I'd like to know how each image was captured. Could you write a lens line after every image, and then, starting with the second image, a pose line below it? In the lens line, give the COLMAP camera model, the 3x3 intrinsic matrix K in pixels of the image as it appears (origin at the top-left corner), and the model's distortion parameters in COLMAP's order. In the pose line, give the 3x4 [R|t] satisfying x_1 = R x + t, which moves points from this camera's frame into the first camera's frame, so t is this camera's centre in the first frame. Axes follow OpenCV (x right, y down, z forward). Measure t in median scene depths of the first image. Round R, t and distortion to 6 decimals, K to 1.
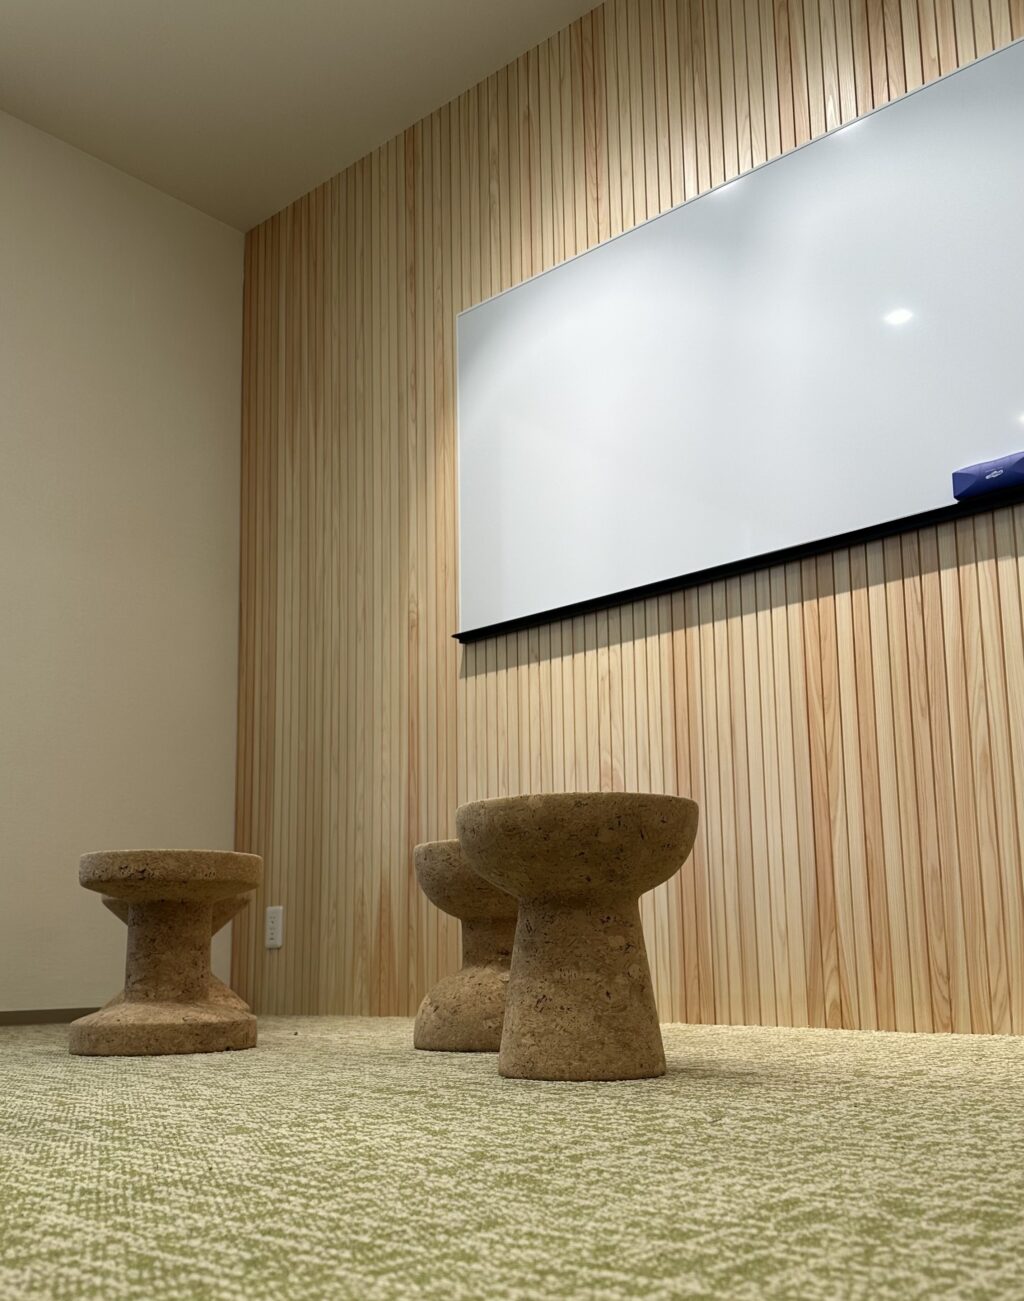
lens RADIAL K [[1275.9, 0, 512.4], [0, 1275.9, 649.1], [0, 0, 1]] dist [-0.007751, 0.000000]
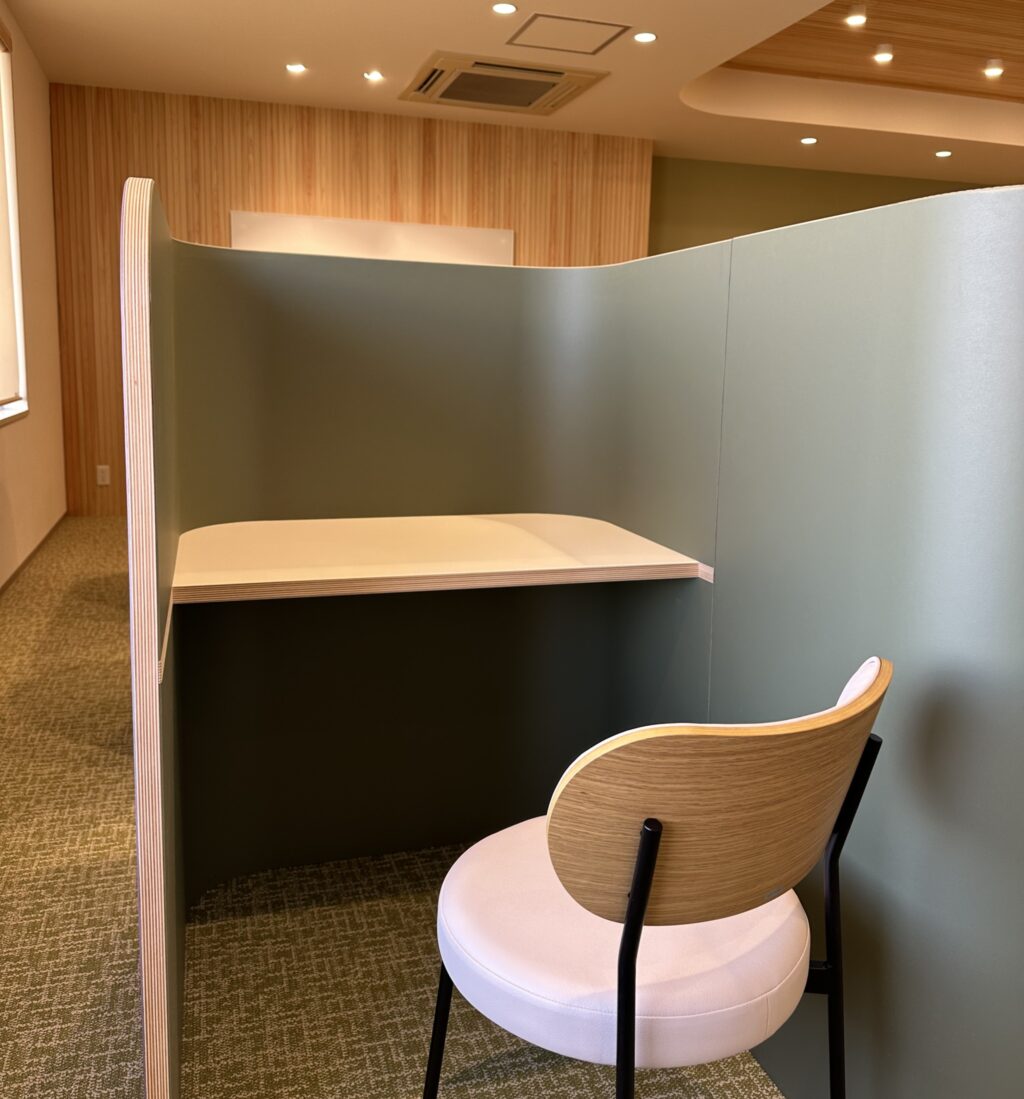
lens RADIAL K [[987.8, 0, 509.6], [0, 987.8, 547.7], [0, 0, 1]] dist [-0.011005, -0.005532]
pose [[0.890451, -0.040743, 0.453252, -0.362912], [-0.097173, 0.955991, 0.276838, -0.194770], [-0.444583, -0.290555, 0.847304, -0.753985]]
